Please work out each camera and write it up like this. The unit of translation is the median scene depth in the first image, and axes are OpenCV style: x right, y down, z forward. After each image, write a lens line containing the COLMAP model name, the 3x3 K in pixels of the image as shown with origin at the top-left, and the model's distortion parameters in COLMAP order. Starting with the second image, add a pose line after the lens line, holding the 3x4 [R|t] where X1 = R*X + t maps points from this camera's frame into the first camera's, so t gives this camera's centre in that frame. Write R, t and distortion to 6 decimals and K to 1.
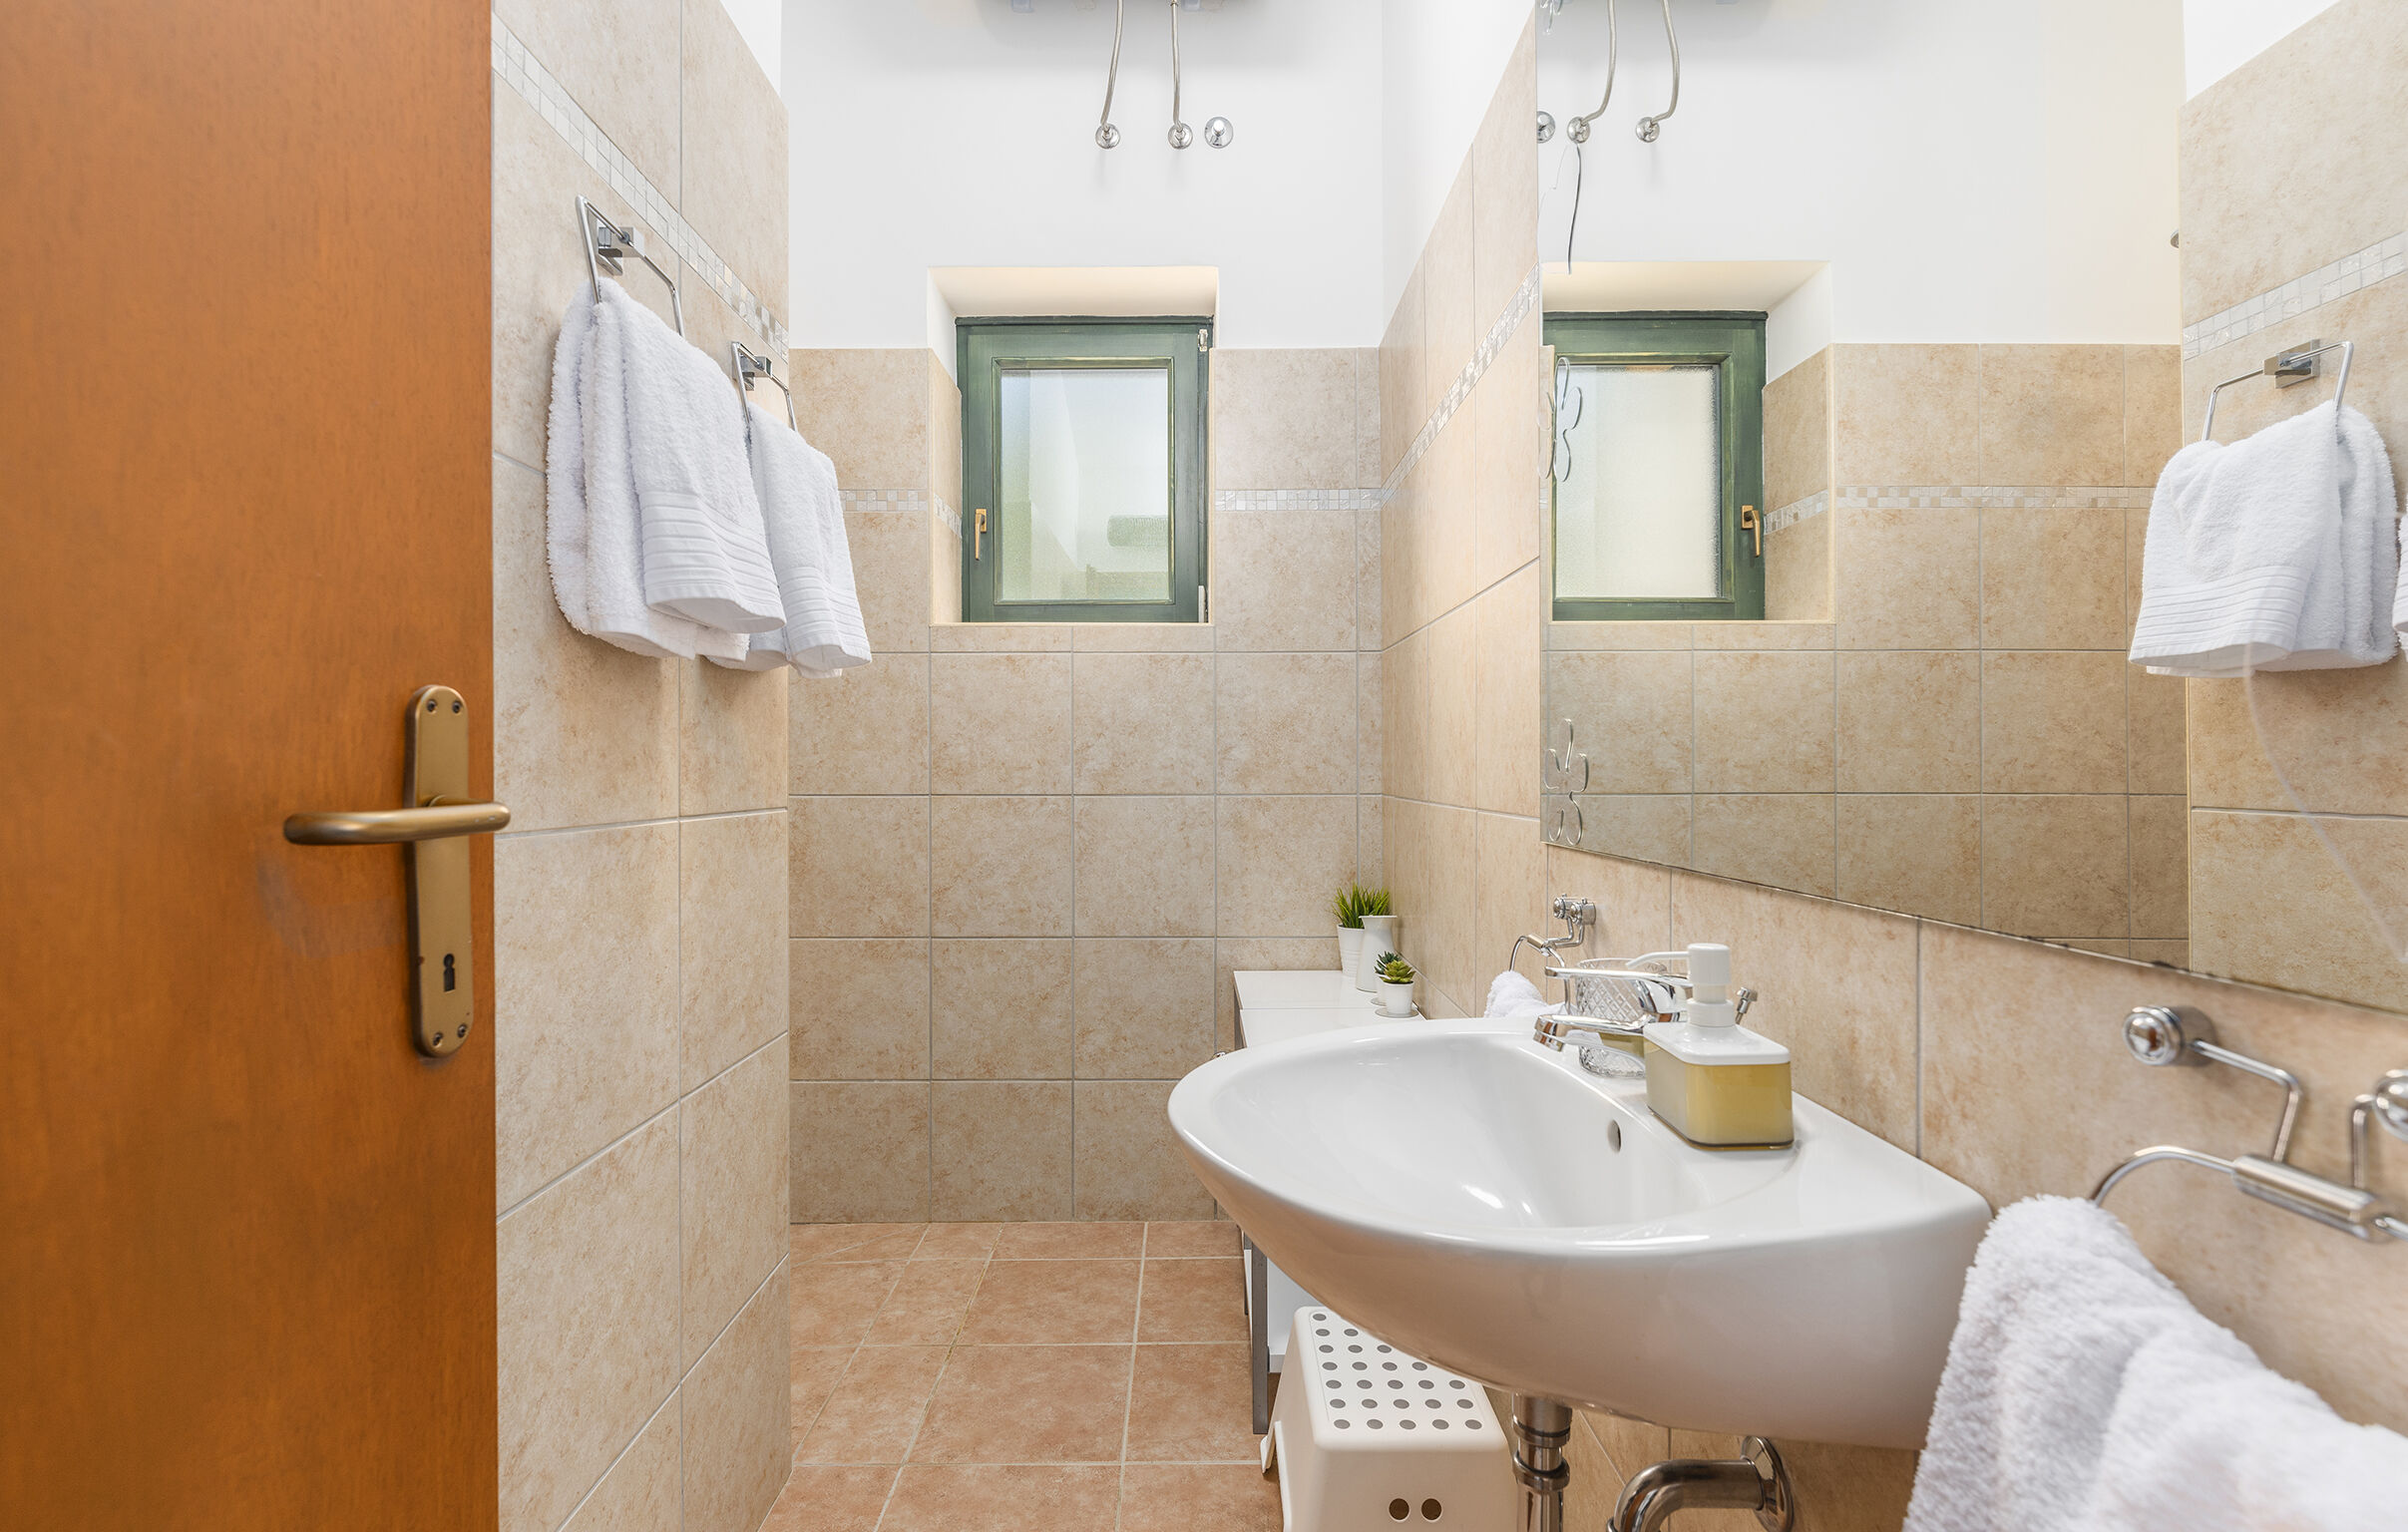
lens RADIAL K [[1054.1, 0, 1198.3], [0, 1054.1, 793.4], [0, 0, 1]] dist [0.001418, -0.000260]
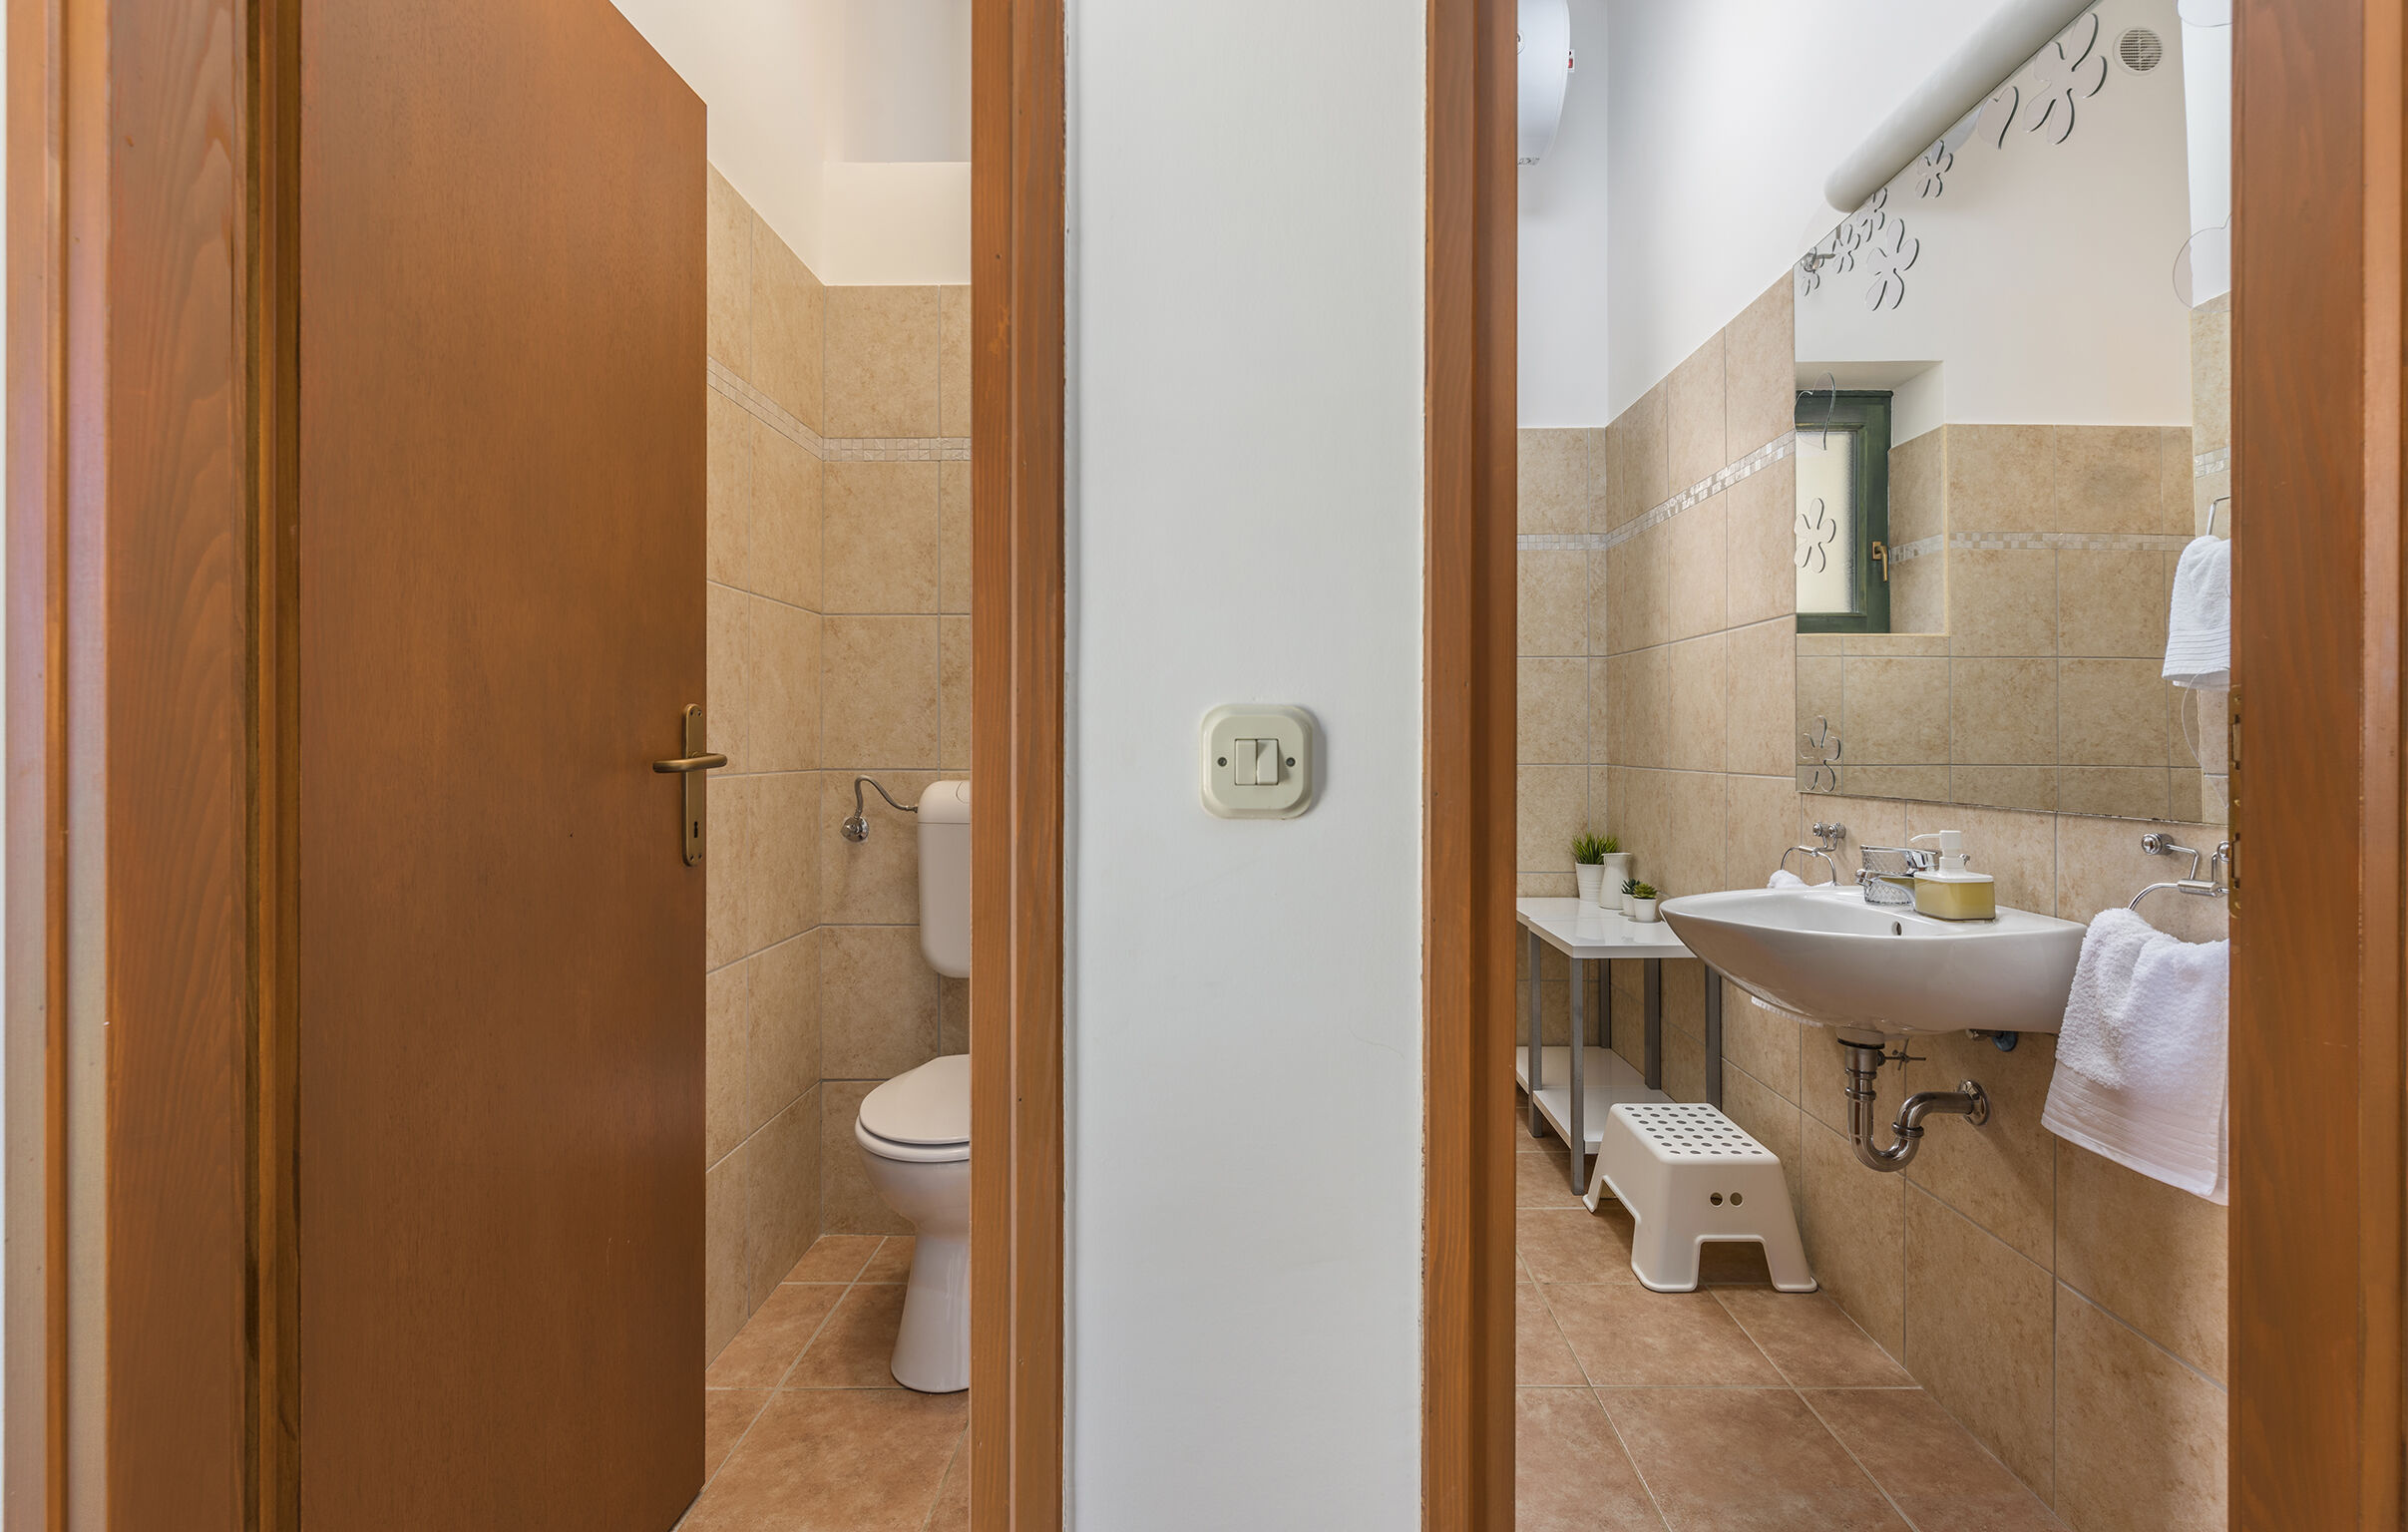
lens RADIAL K [[1095.0, 0, 1212.9], [0, 1095.0, 761.6], [0, 0, 1]] dist [-0.001159, -0.013803]
pose [[0.999955, 0.003265, -0.008857, -0.308307], [-0.003341, 0.999958, -0.008593, 0.010382], [0.008829, 0.008622, 0.999924, -0.376797]]
